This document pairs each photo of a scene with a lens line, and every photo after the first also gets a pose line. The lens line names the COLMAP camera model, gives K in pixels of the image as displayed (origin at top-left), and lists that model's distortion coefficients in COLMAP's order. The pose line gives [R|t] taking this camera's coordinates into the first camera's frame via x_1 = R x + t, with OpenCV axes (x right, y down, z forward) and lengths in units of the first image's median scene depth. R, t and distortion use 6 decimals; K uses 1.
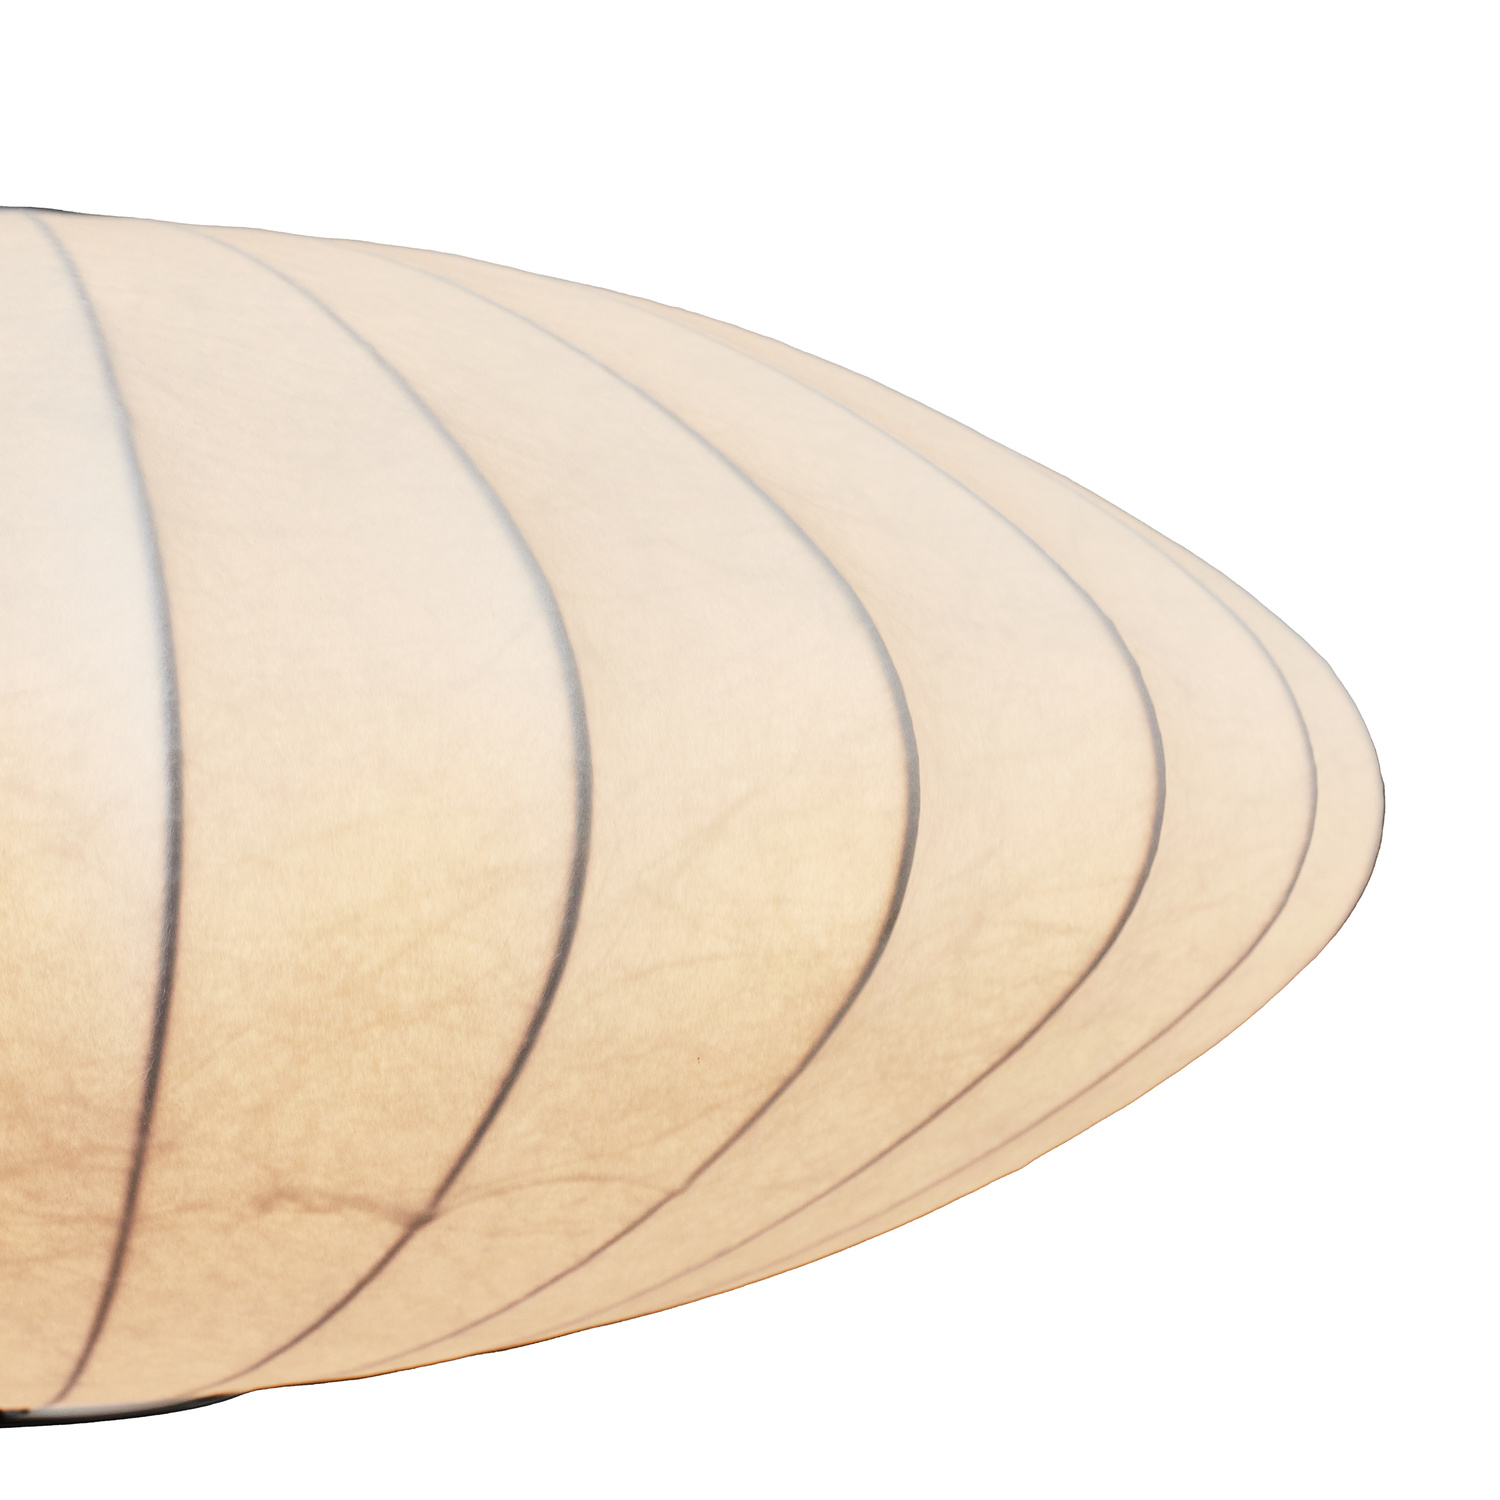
lens RADIAL K [[3564.4, 0, 750.7], [0, 3564.4, 448.2], [0, 0, 1]] dist [-0.109768, 0.032305]
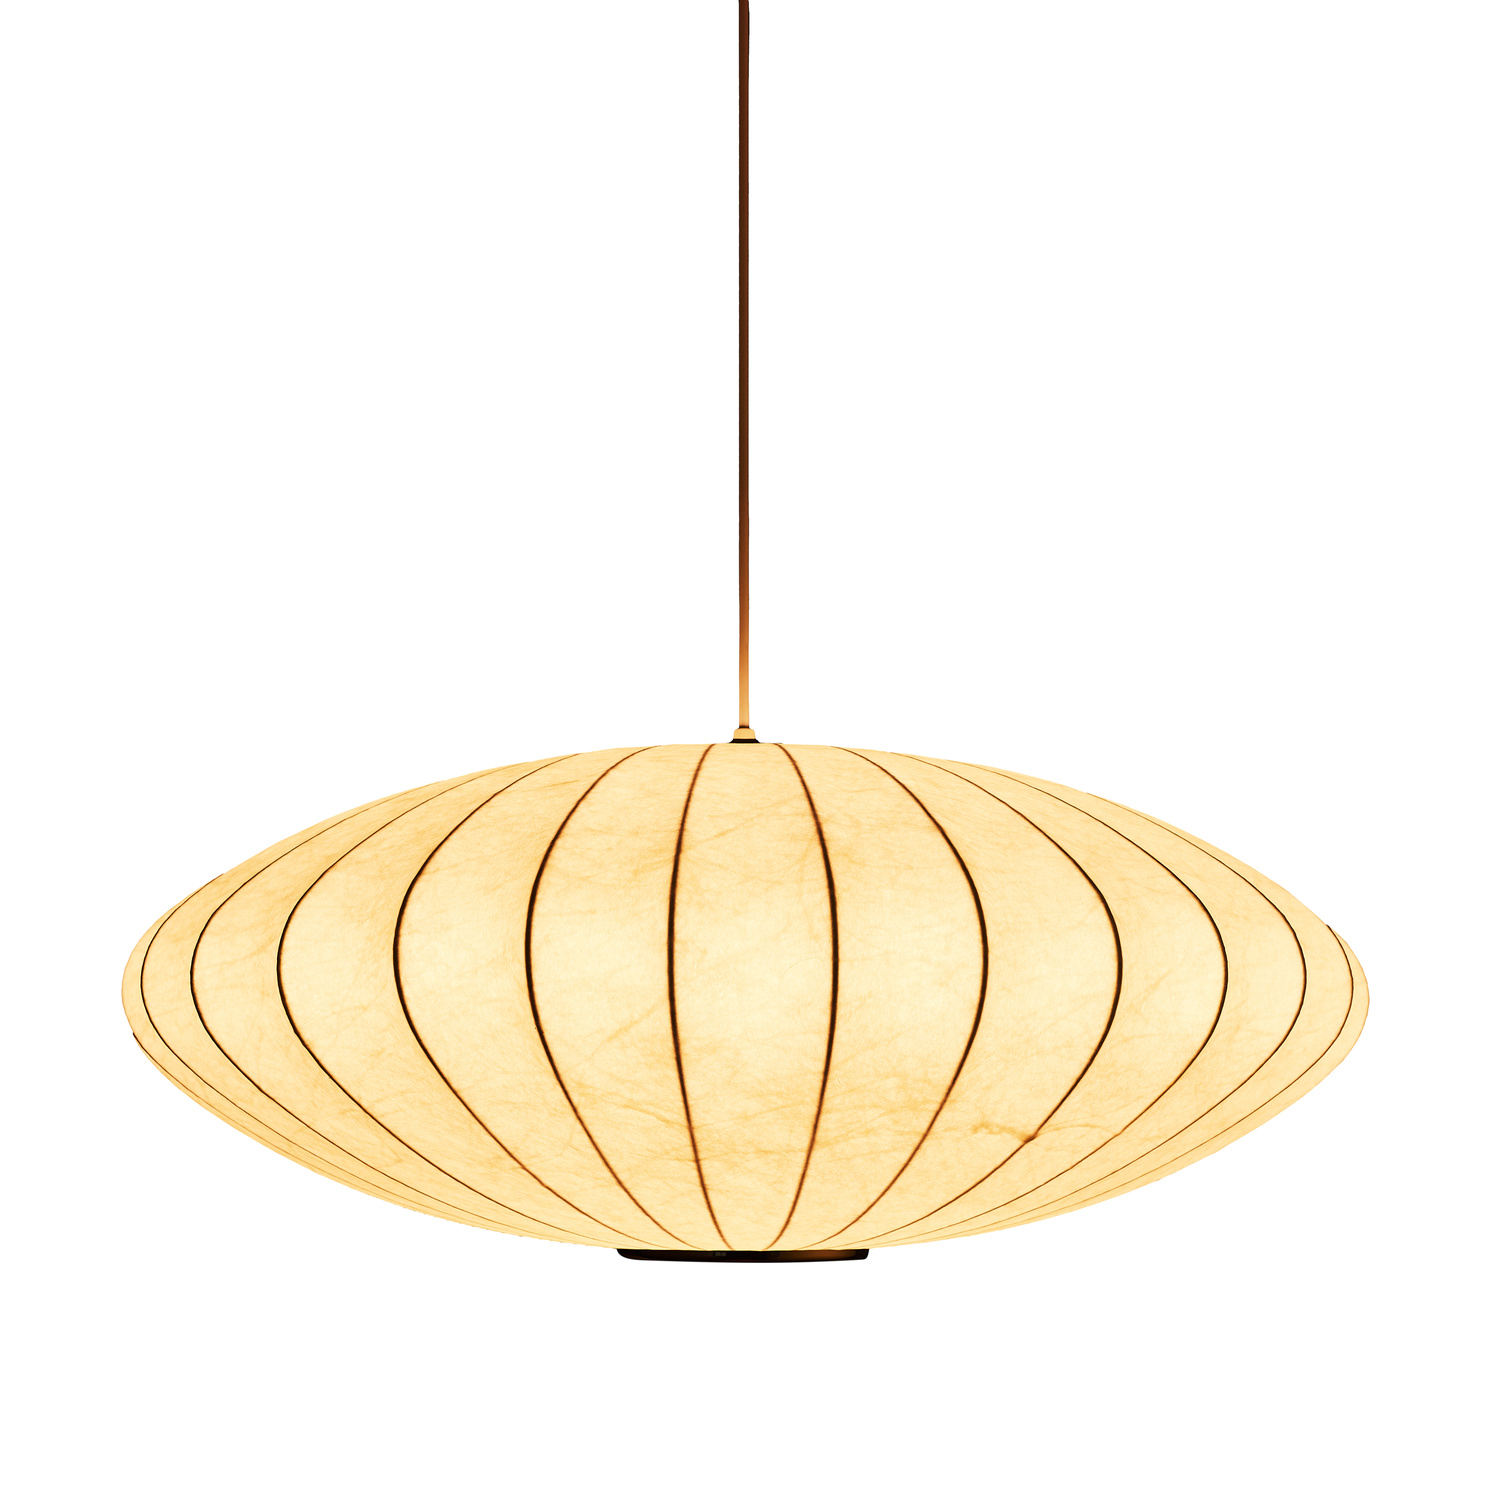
lens RADIAL K [[2619.6, 0, 750.0], [0, 2619.6, 750.0], [0, 0, 1]] dist [-0.066518, -0.088013]
pose [[0.999303, 0.020447, 0.031217, -0.373804], [-0.018904, 0.998621, -0.048970, 0.031180], [-0.032176, 0.048346, 0.998312, -0.949826]]
